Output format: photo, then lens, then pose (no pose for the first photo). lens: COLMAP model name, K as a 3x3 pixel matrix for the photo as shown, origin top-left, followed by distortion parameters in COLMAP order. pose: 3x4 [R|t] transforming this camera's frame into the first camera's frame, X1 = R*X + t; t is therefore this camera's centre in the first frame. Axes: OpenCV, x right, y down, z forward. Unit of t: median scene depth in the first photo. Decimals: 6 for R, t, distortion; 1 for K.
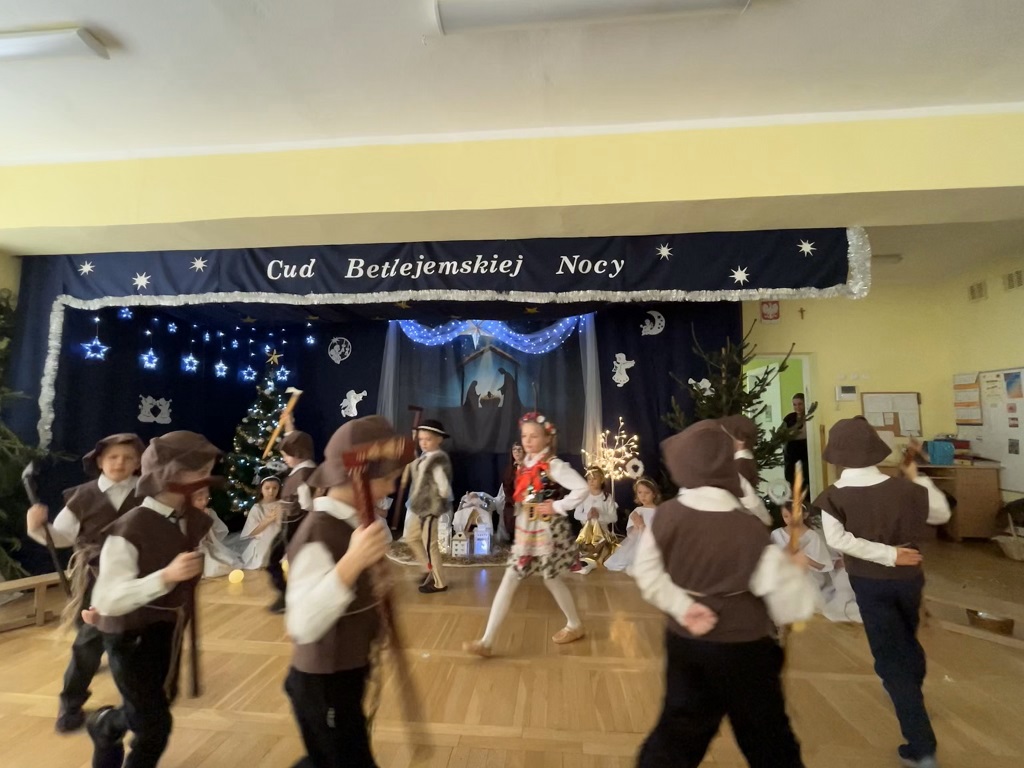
lens RADIAL K [[453.6, 0, 512.4], [0, 453.6, 383.4], [0, 0, 1]] dist [-0.016195, 0.000760]
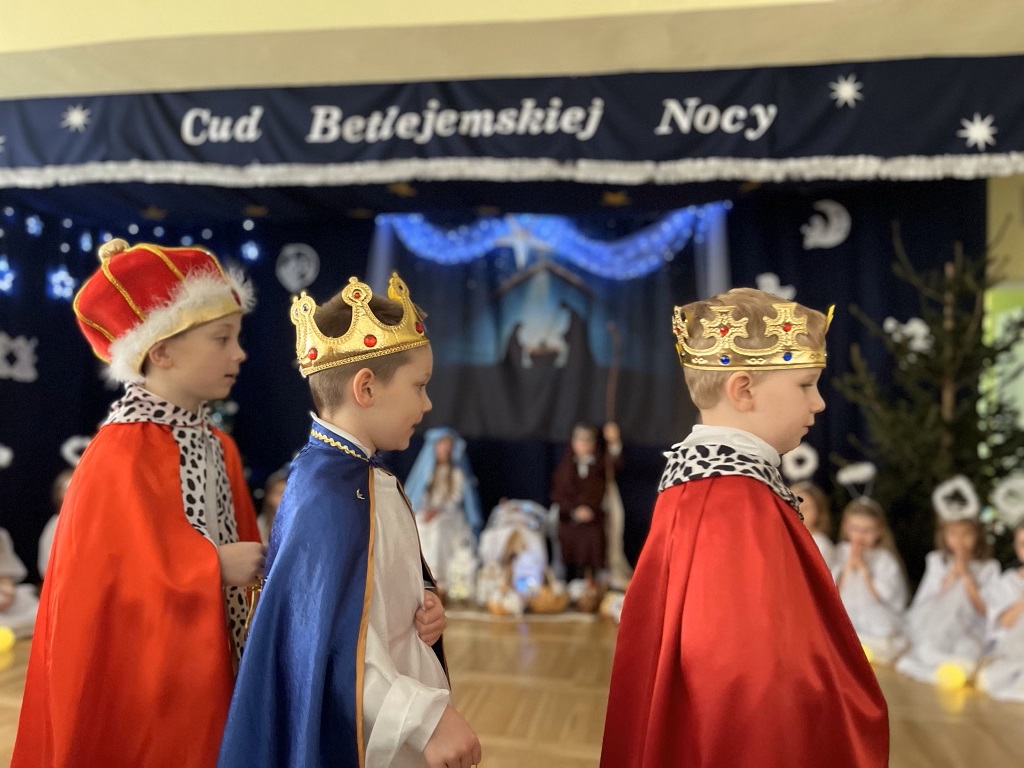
lens RADIAL K [[772.7, 0, 530.7], [0, 772.7, 377.5], [0, 0, 1]] dist [0.036092, -0.059634]
pose [[0.997537, 0.017422, -0.067949, 0.004727], [-0.014292, 0.998826, 0.046285, 0.027998], [0.068675, -0.045200, 0.996615, -0.031149]]
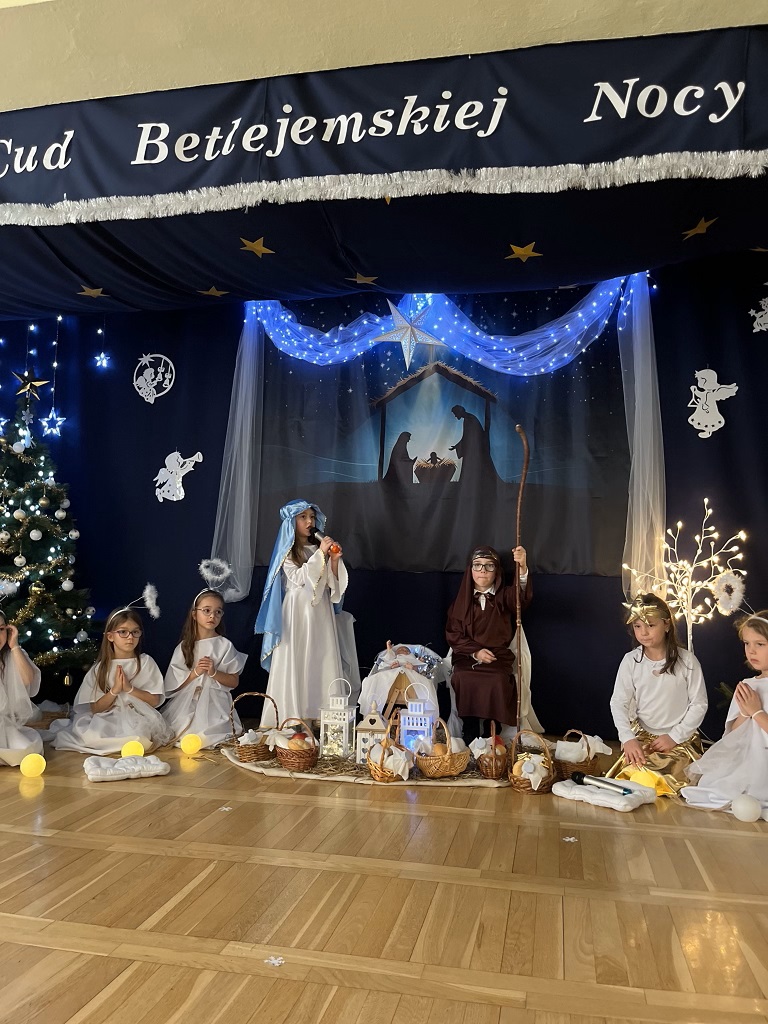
lens RADIAL K [[772.7, 0, 380.9], [0, 772.7, 513.7], [0, 0, 1]] dist [0.036092, -0.059634]
pose [[0.992279, 0.006545, -0.123853, -0.002608], [-0.004970, 0.999903, 0.013021, 0.102731], [0.123926, -0.012305, 0.992215, 0.174237]]
